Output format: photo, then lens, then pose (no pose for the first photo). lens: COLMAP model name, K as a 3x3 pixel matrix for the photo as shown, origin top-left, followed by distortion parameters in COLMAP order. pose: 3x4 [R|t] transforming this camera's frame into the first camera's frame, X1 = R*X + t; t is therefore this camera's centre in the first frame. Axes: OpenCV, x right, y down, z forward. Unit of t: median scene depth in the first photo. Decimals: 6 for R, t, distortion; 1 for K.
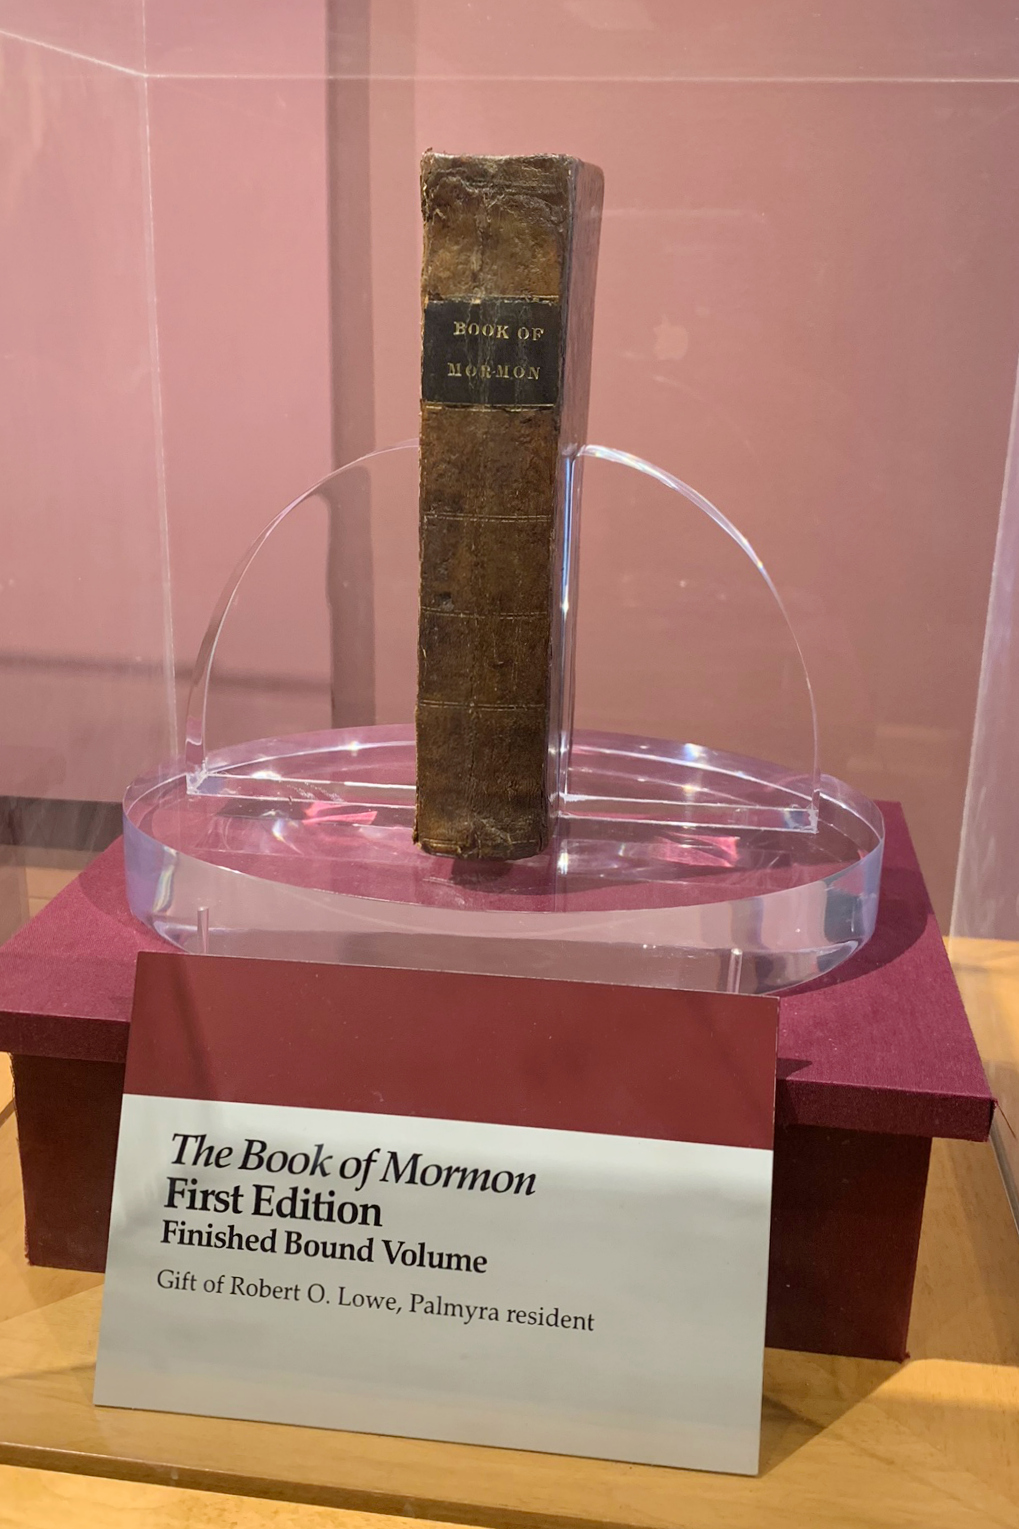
lens RADIAL K [[1787.8, 0, 505.5], [0, 1787.8, 767.5], [0, 0, 1]] dist [0.062405, 0.000000]
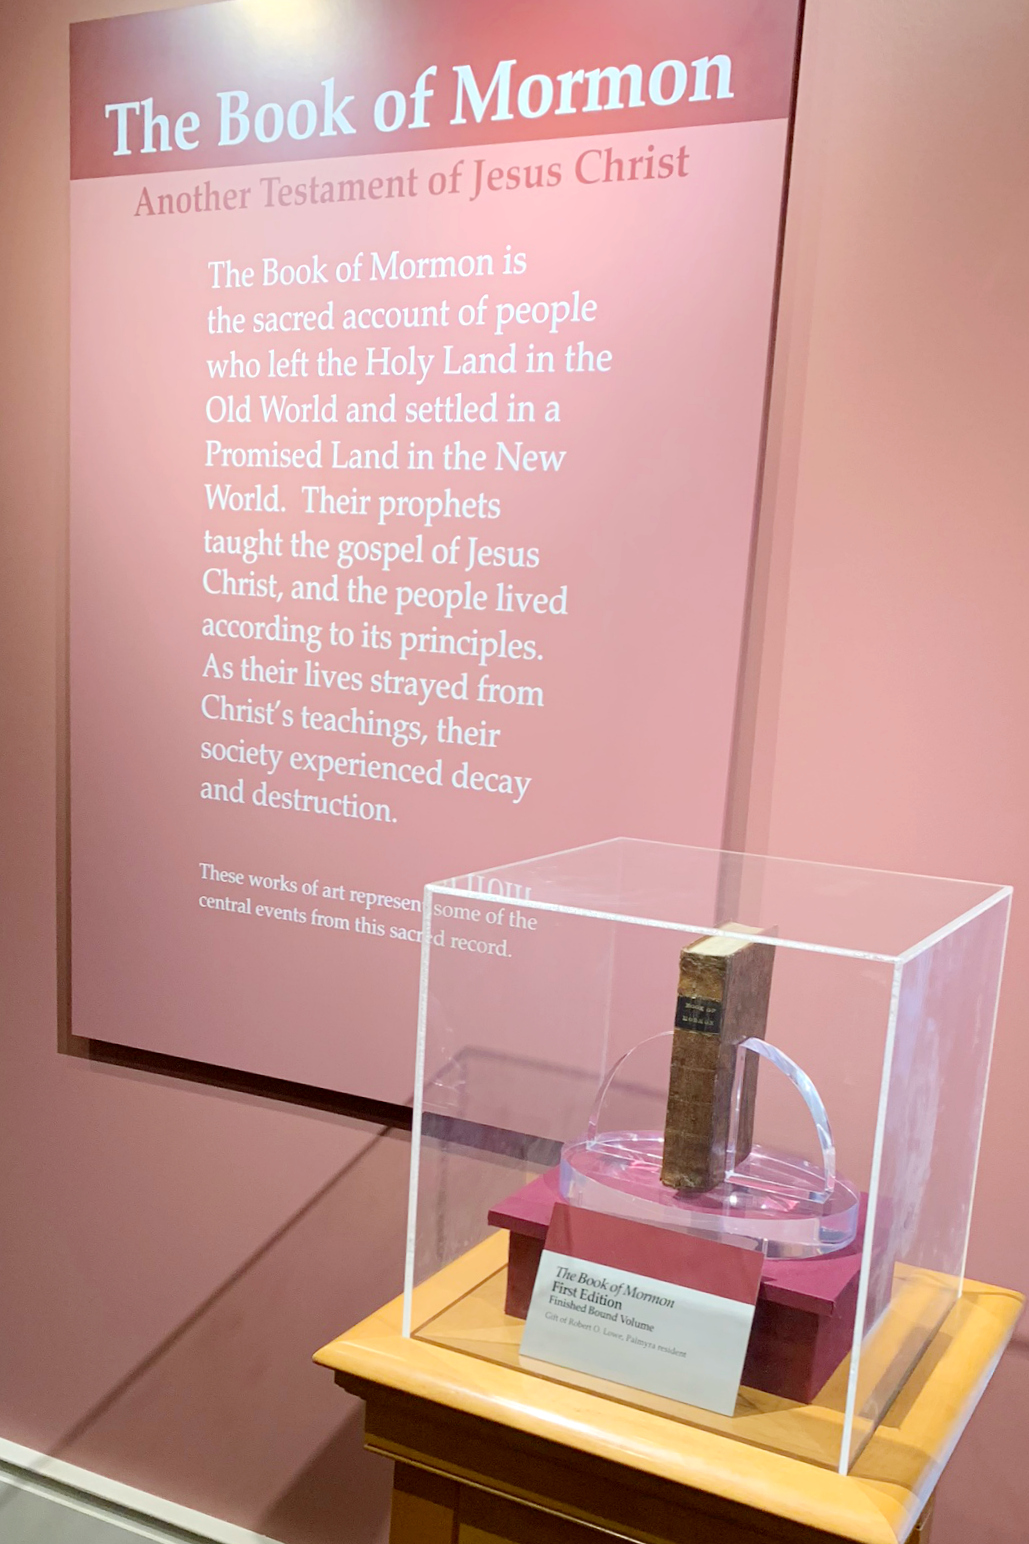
lens RADIAL K [[1805.4, 0, 514.9], [0, 1805.4, 775.0], [0, 0, 1]] dist [0.062405, 0.000000]
pose [[0.951081, 0.089861, -0.295585, 0.555964], [-0.144097, 0.975347, -0.167136, -0.074947], [0.273279, 0.201553, 0.940582, -1.983170]]
